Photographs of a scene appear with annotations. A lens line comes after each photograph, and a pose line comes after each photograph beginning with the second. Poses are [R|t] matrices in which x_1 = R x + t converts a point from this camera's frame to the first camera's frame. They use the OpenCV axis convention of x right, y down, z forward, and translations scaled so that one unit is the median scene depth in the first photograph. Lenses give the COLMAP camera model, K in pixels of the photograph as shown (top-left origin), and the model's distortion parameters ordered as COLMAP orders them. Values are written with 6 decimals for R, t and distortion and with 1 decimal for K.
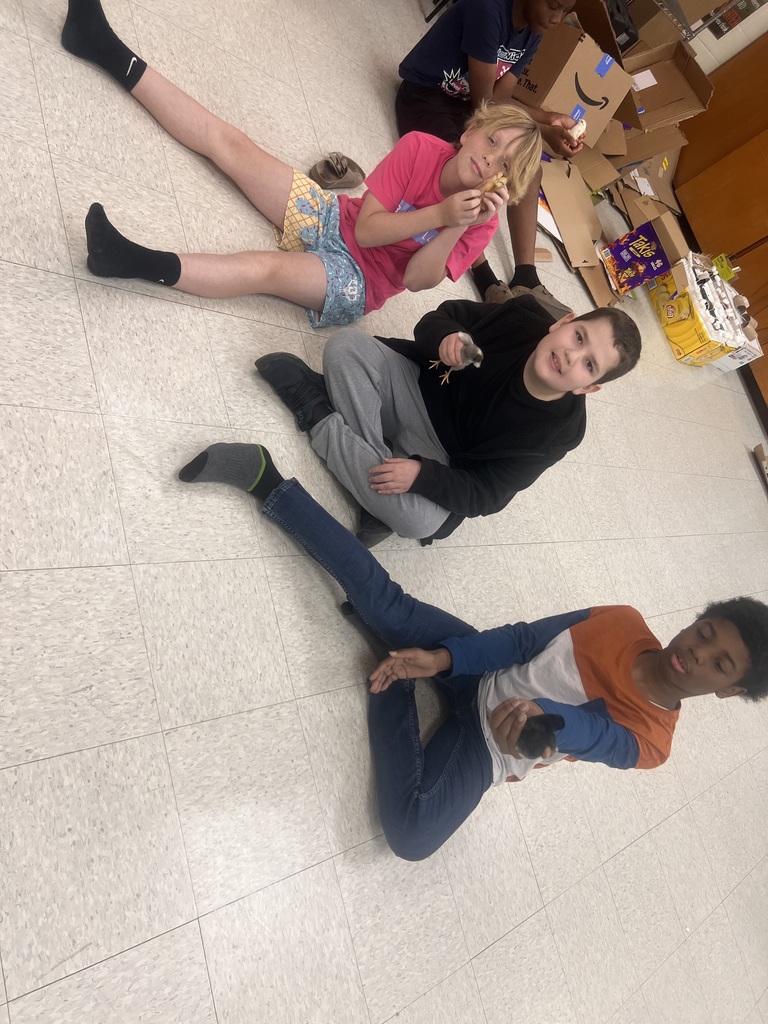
lens RADIAL K [[773.4, 0, 385.6], [0, 773.4, 514.1], [0, 0, 1]] dist [0.020547, -0.034445]
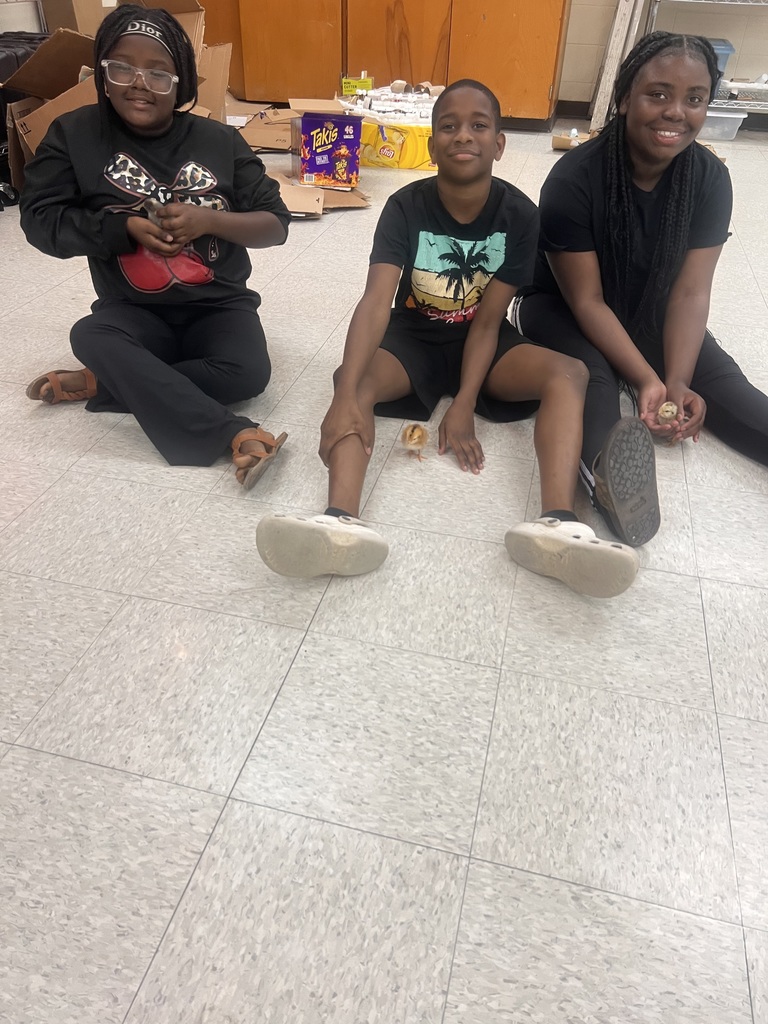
lens RADIAL K [[773.4, 0, 380.4], [0, 773.4, 511.1], [0, 0, 1]] dist [0.020547, -0.034445]
pose [[0.435359, -0.897787, 0.066647, -0.177153], [0.898640, 0.437819, 0.027567, -0.300759], [-0.053929, 0.047890, 0.997396, 0.350542]]
